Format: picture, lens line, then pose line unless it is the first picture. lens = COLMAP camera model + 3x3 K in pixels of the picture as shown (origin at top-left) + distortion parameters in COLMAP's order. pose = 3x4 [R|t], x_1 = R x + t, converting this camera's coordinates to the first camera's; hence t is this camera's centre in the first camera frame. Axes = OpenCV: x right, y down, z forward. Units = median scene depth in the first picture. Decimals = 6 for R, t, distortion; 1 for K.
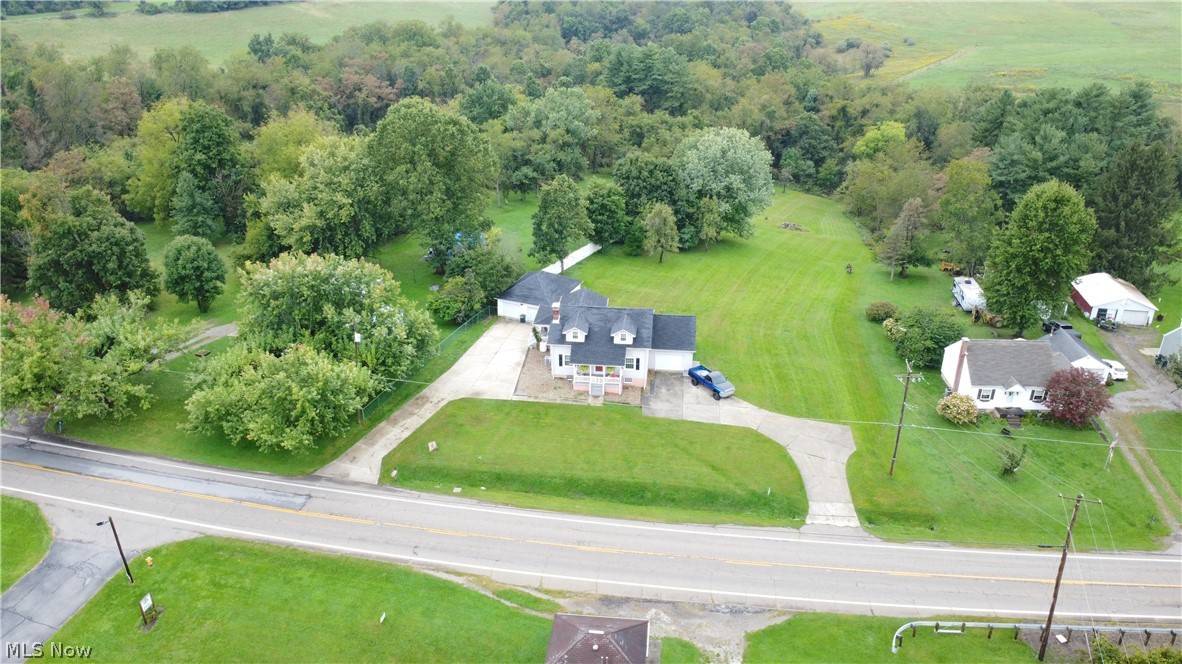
lens RADIAL K [[874.2, 0, 588.7], [0, 874.2, 330.3], [0, 0, 1]] dist [-0.001532, -0.000332]
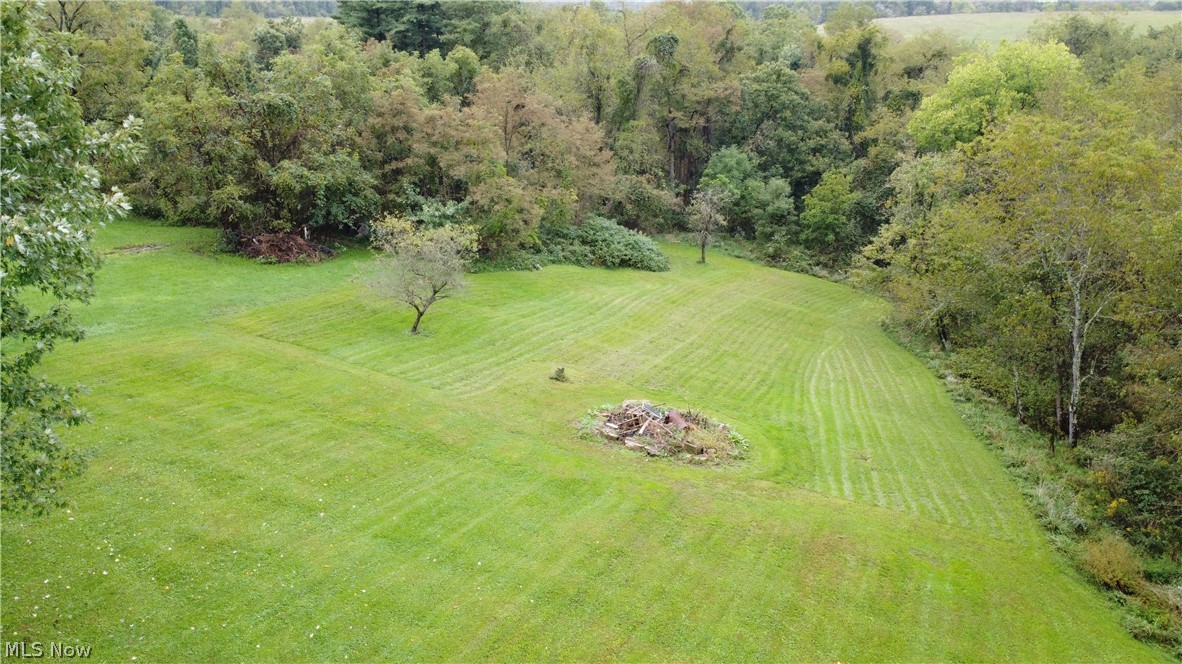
lens RADIAL K [[874.2, 0, 593.3], [0, 874.2, 332.3], [0, 0, 1]] dist [-0.001532, -0.000332]
pose [[0.999951, -0.008113, 0.005716, 0.172749], [0.008570, 0.996333, -0.085126, -0.099015], [-0.005004, 0.085170, 0.996354, 0.640681]]
